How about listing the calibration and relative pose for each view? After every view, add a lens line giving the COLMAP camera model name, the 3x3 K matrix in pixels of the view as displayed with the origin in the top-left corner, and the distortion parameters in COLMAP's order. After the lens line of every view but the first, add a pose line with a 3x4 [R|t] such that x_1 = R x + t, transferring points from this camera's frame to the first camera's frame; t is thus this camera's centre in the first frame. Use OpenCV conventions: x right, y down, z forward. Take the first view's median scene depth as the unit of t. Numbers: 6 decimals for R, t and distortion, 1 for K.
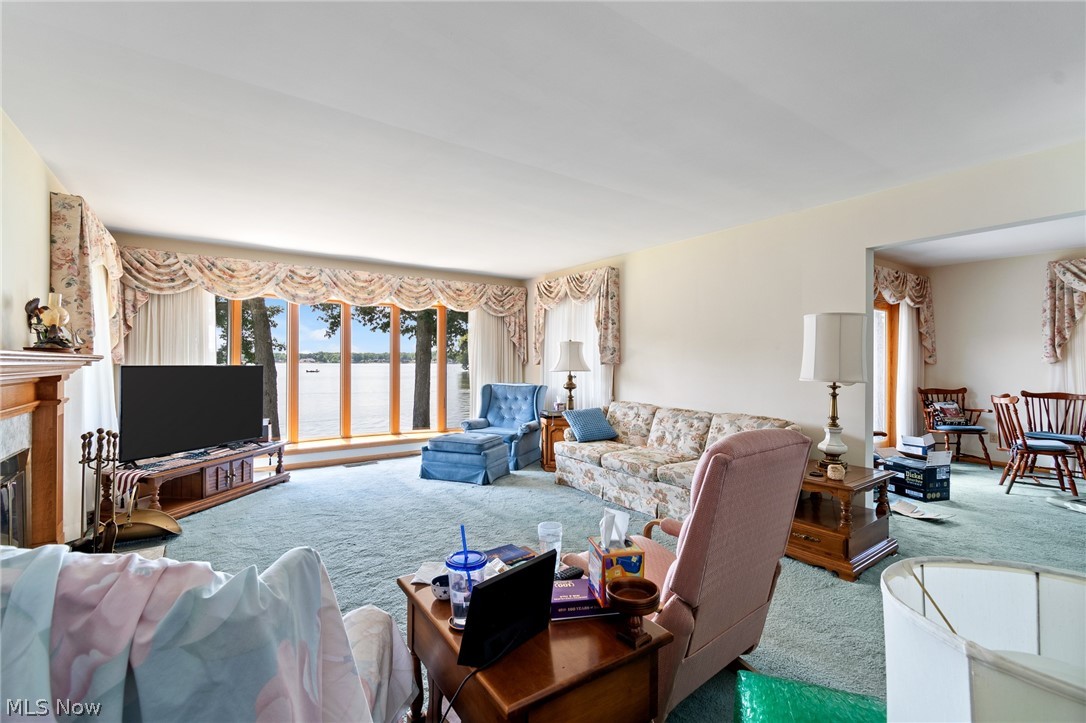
lens RADIAL K [[478.4, 0, 541.8], [0, 478.4, 358.9], [0, 0, 1]] dist [0.000952, -0.001010]
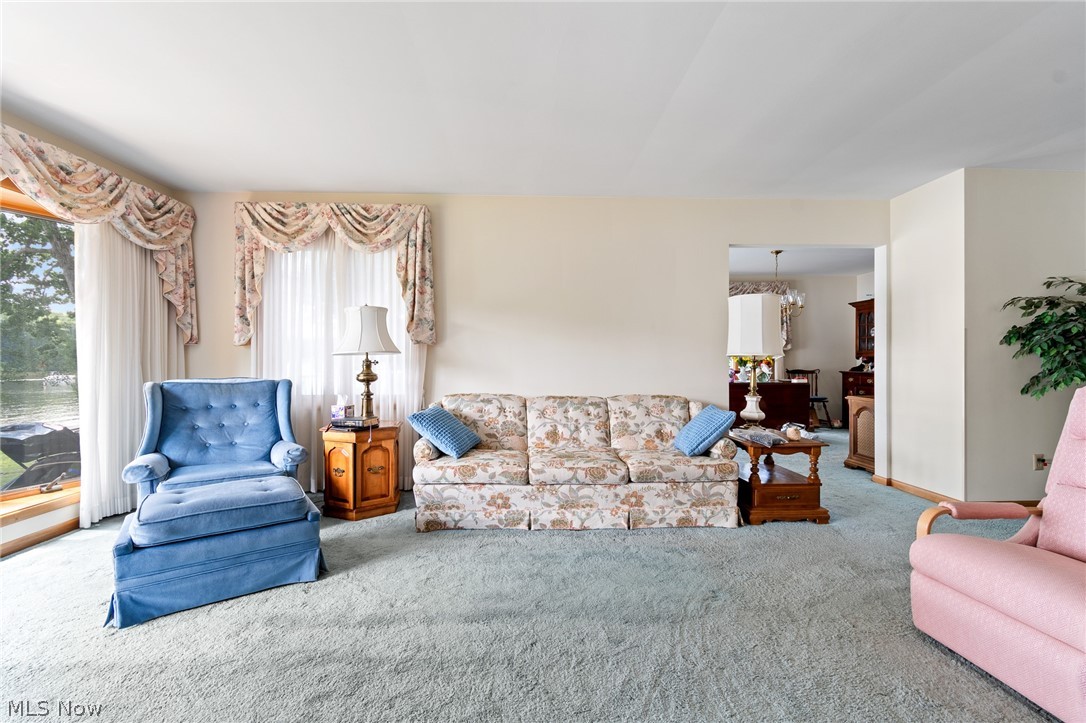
lens RADIAL K [[478.4, 0, 541.8], [0, 478.4, 358.9], [0, 0, 1]] dist [0.000952, -0.001010]
pose [[0.547549, -0.003925, 0.836764, -0.363980], [-0.003140, 0.999972, 0.006745, 0.028702], [-0.836768, -0.006321, 0.547522, 0.480520]]
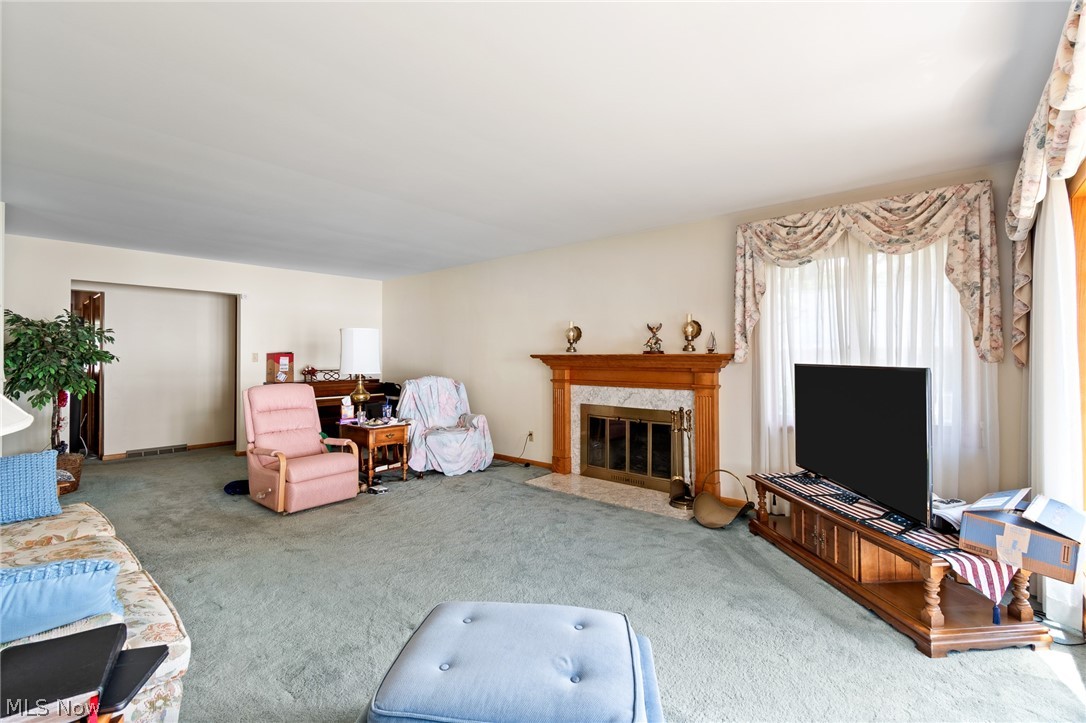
lens RADIAL K [[478.4, 0, 541.8], [0, 478.4, 358.9], [0, 0, 1]] dist [0.000952, -0.001010]
pose [[-0.970534, 0.000761, -0.240964, -0.101549], [0.001555, 0.999994, -0.003108, 0.005205], [0.240960, -0.003391, -0.970529, 1.220294]]
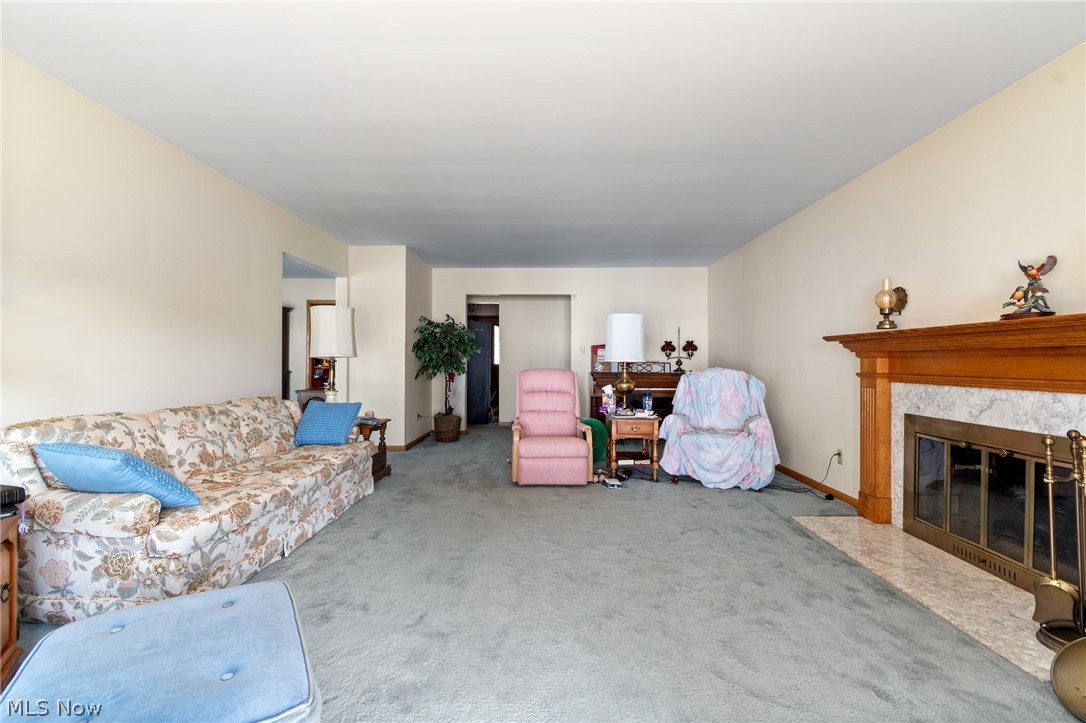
lens RADIAL K [[476.5, 0, 543.0], [0, 476.5, 361.5], [0, 0, 1]] dist [0.000109, -0.000181]
pose [[-0.806253, -0.005382, 0.591547, -0.394706], [-0.009376, 0.999949, -0.003681, 0.035436], [-0.591497, -0.008515, -0.806262, 1.037432]]
